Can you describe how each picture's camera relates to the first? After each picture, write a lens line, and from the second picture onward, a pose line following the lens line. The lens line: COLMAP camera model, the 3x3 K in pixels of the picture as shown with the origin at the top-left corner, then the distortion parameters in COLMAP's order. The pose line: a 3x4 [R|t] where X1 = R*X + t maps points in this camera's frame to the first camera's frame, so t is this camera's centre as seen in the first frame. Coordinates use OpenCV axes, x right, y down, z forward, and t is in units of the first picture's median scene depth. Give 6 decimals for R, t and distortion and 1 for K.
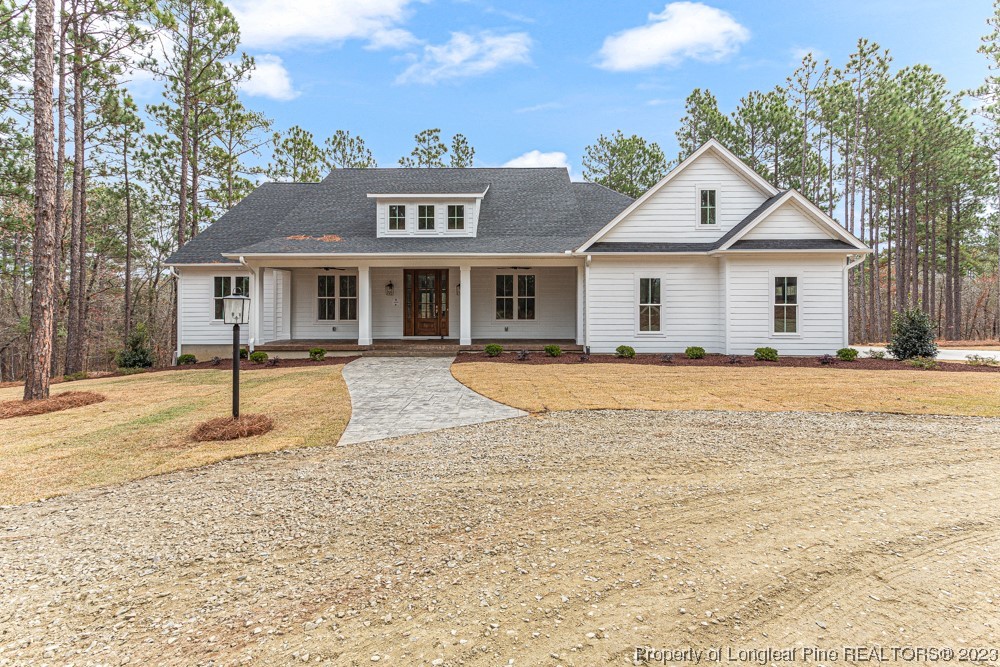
lens RADIAL K [[498.2, 0, 503.2], [0, 498.2, 319.9], [0, 0, 1]] dist [0.032148, 0.000209]
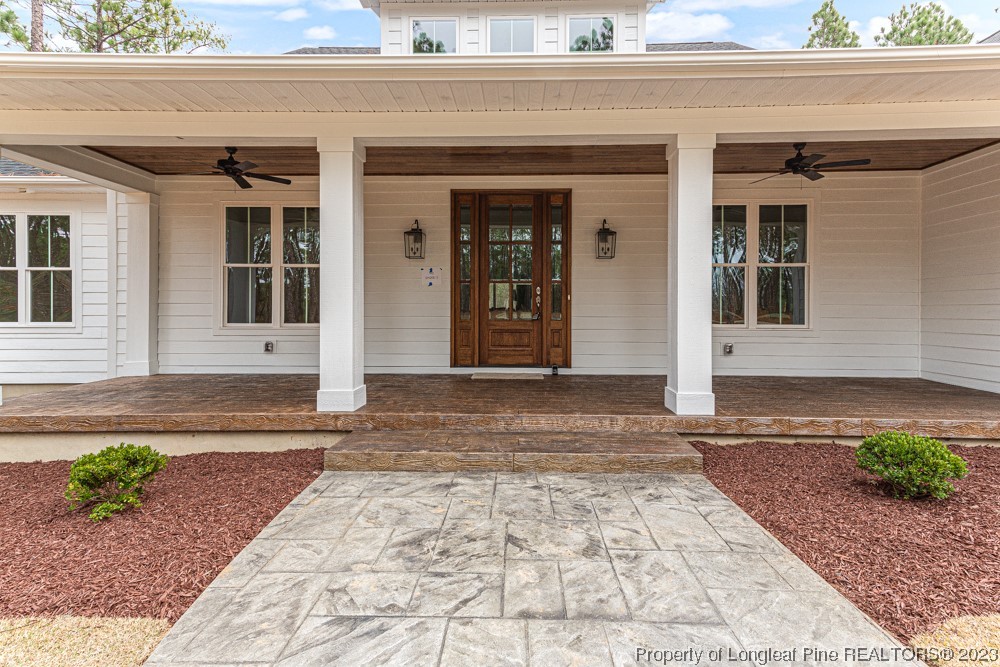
lens RADIAL K [[498.2, 0, 503.2], [0, 498.2, 319.9], [0, 0, 1]] dist [0.032148, 0.000209]
pose [[0.999997, 0.002326, 0.000708, -0.162210], [-0.002320, 0.999958, -0.008849, 0.000272], [-0.000728, 0.008847, 0.999961, 0.630212]]
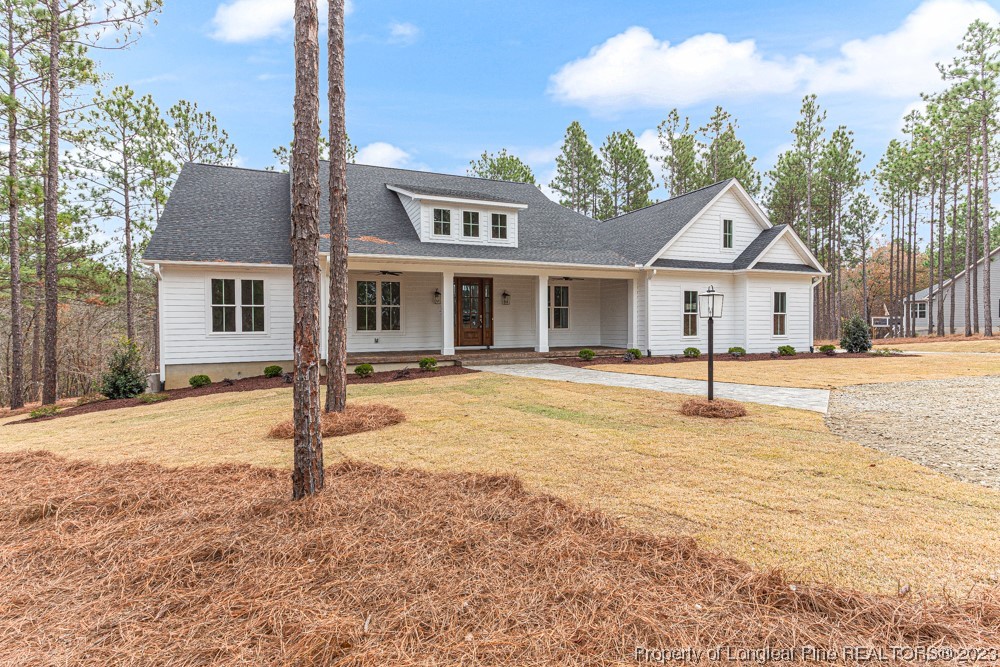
lens RADIAL K [[505.1, 0, 500.0], [0, 505.1, 333.5], [0, 0, 1]] dist [0.025858, -0.000039]
pose [[0.916195, -0.015455, 0.400436, -0.505820], [0.012932, 0.999876, 0.009002, 0.000403], [-0.400525, -0.003069, 0.916281, 0.071158]]
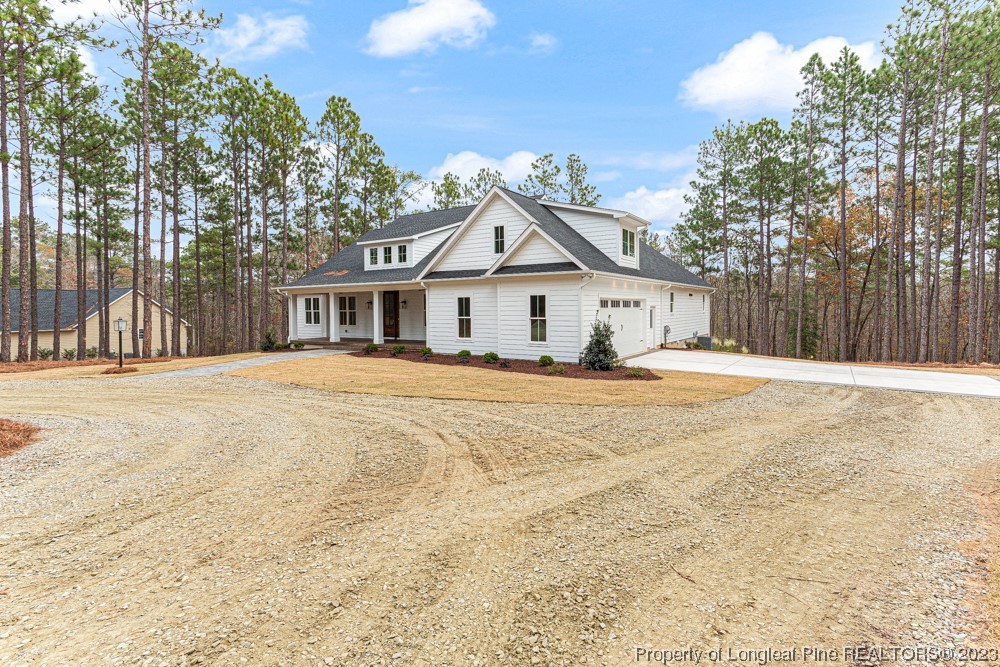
lens RADIAL K [[505.1, 0, 500.0], [0, 505.1, 333.5], [0, 0, 1]] dist [0.025858, -0.000039]
pose [[0.836010, 0.029424, -0.547924, 0.928106], [-0.029468, 0.999528, 0.008714, -0.002482], [0.547922, 0.008861, 0.836483, -0.039422]]
